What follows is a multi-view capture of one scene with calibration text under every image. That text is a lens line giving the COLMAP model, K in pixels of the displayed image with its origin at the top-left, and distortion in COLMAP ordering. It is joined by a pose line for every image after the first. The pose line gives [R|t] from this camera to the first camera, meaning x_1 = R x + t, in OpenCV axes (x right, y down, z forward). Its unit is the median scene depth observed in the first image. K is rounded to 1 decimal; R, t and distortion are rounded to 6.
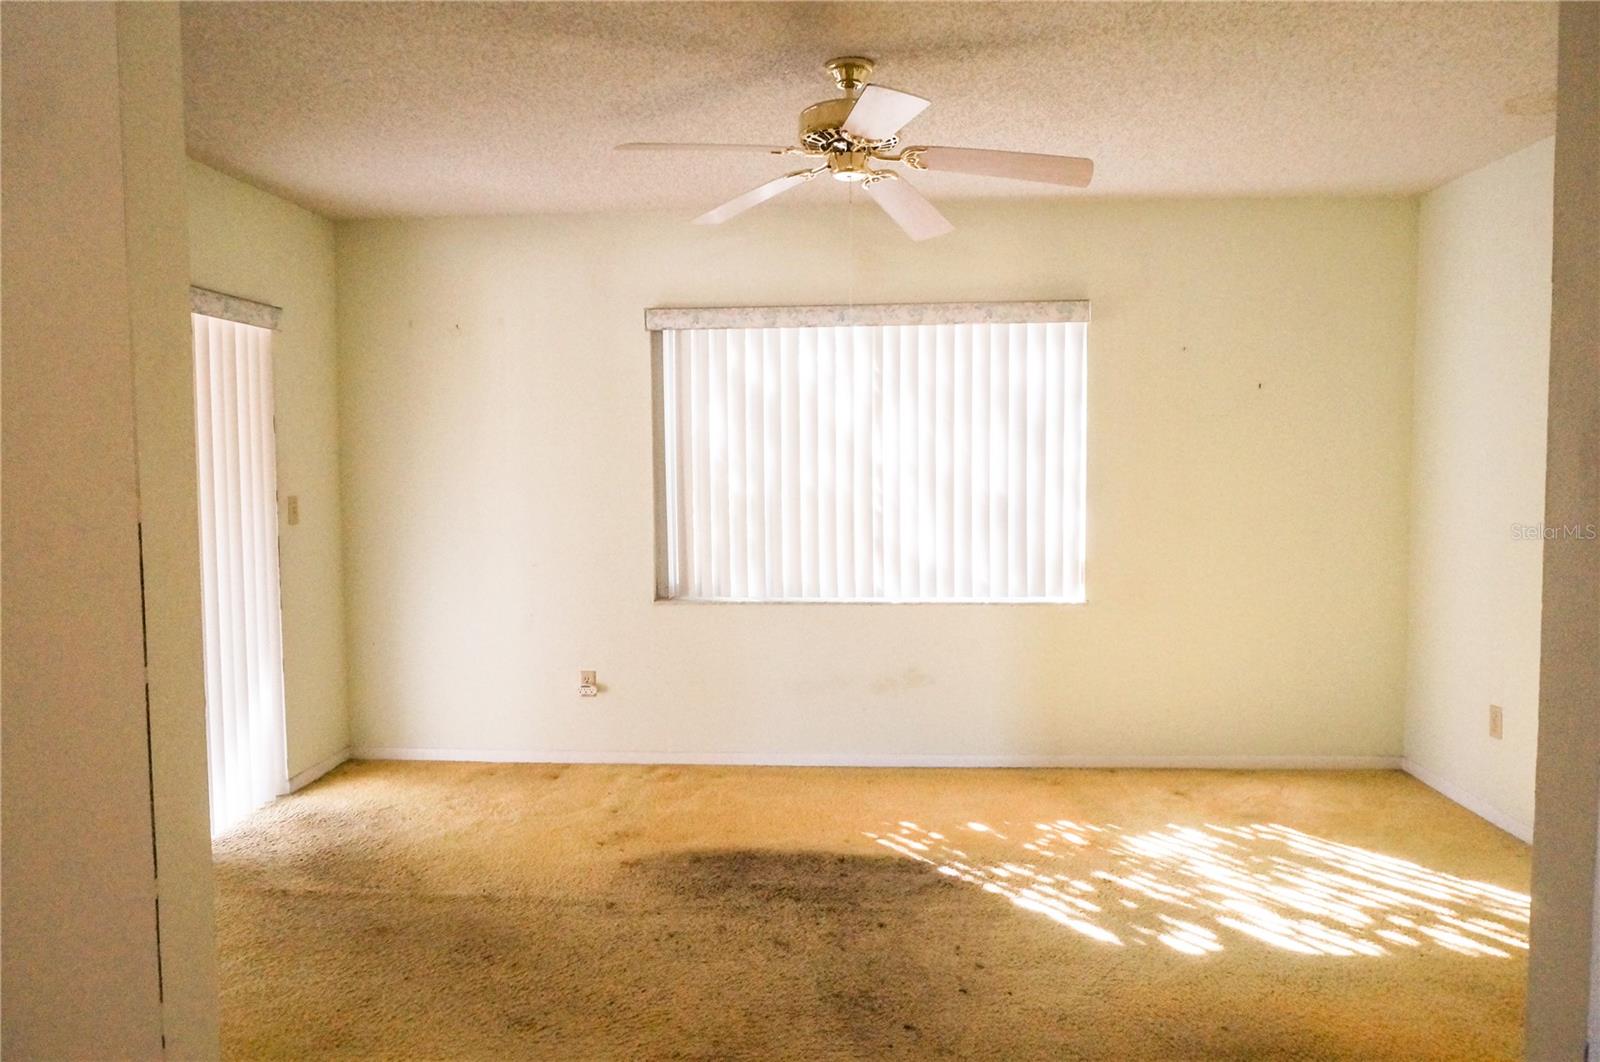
lens RADIAL K [[1058.6, 0, 801.4], [0, 1058.6, 523.2], [0, 0, 1]] dist [-0.055921, 0.037004]
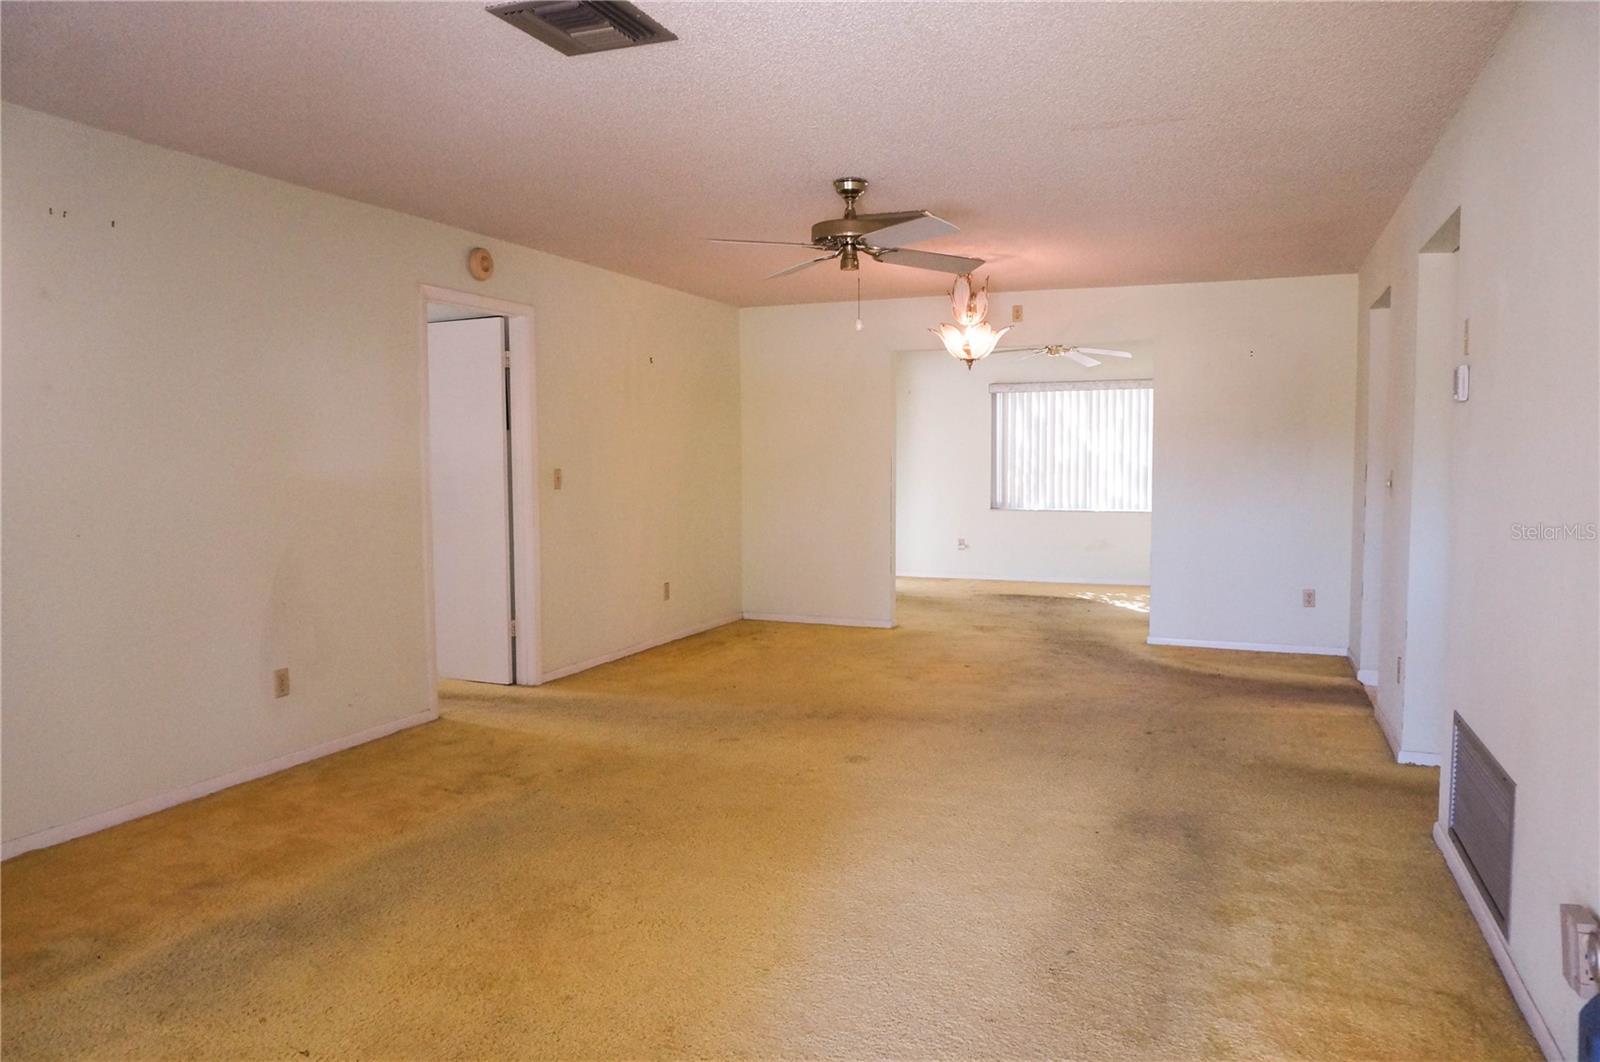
lens RADIAL K [[1058.6, 0, 801.4], [0, 1058.6, 523.2], [0, 0, 1]] dist [-0.055921, 0.037004]
pose [[0.950643, 0.024105, -0.309348, 0.189769], [-0.021143, 0.999693, 0.012923, 0.085605], [0.309564, -0.005745, 0.950861, -1.370431]]
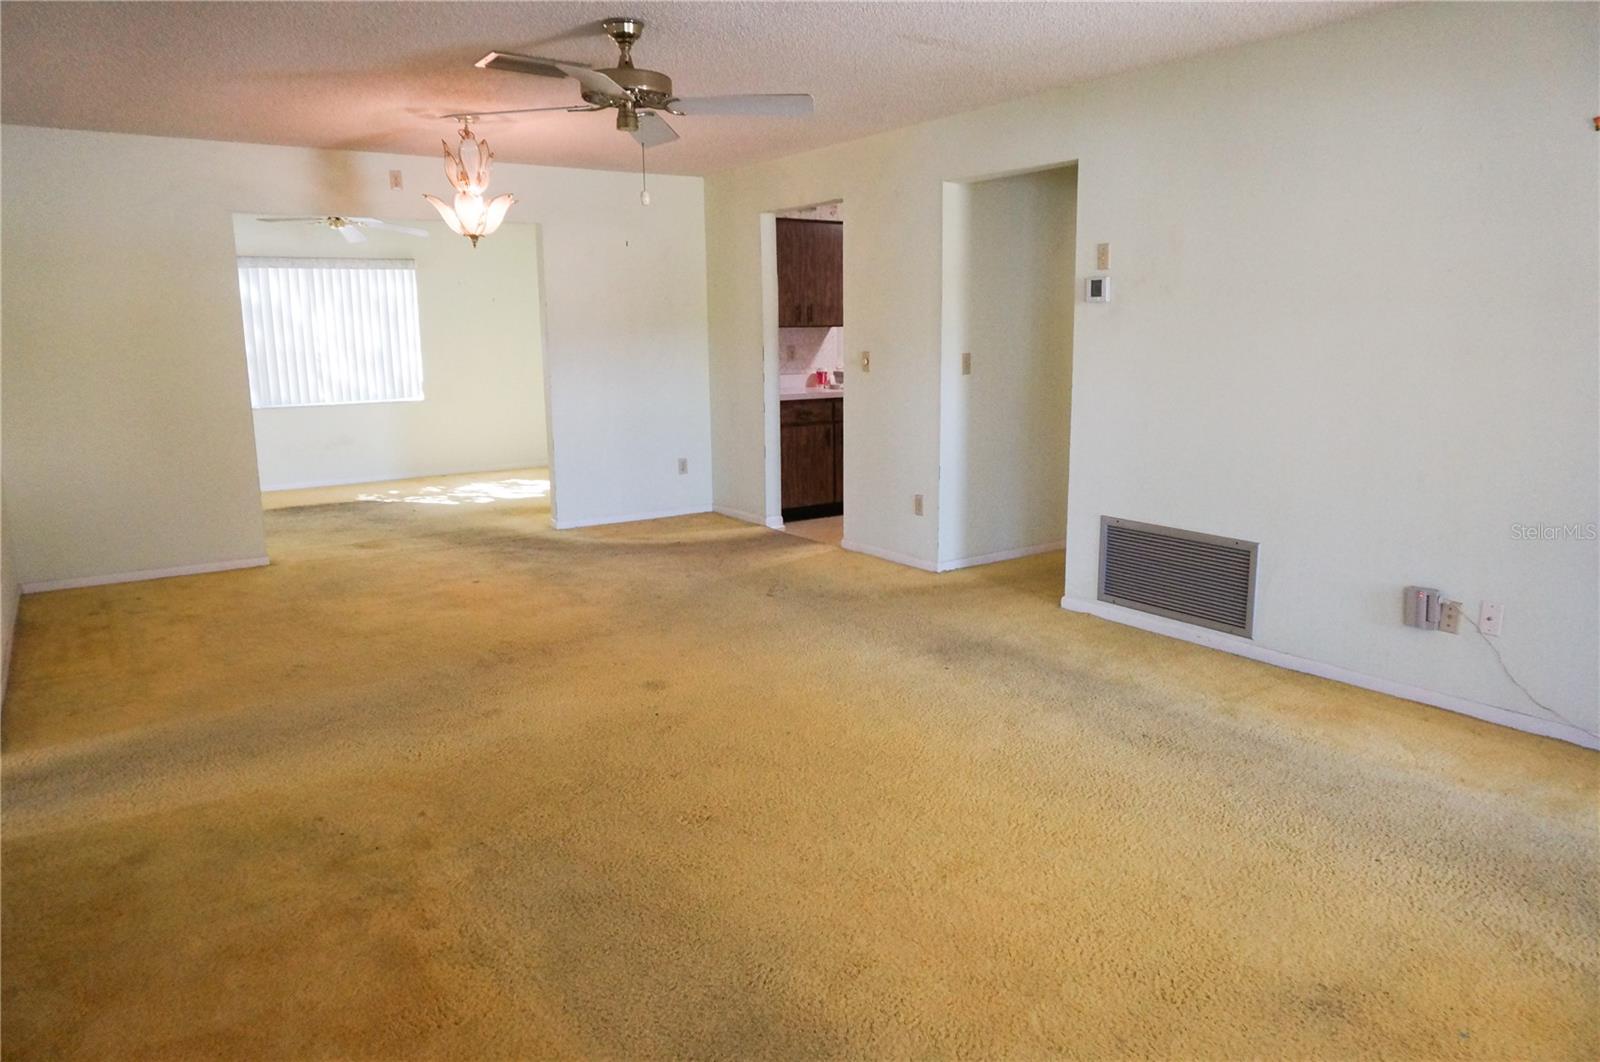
lens RADIAL K [[1058.6, 0, 801.4], [0, 1058.6, 523.2], [0, 0, 1]] dist [-0.055921, 0.037004]
pose [[0.780693, -0.117031, 0.613859, -0.481973], [0.041691, 0.989873, 0.135695, 0.064636], [-0.623523, -0.080344, 0.777666, -1.192603]]
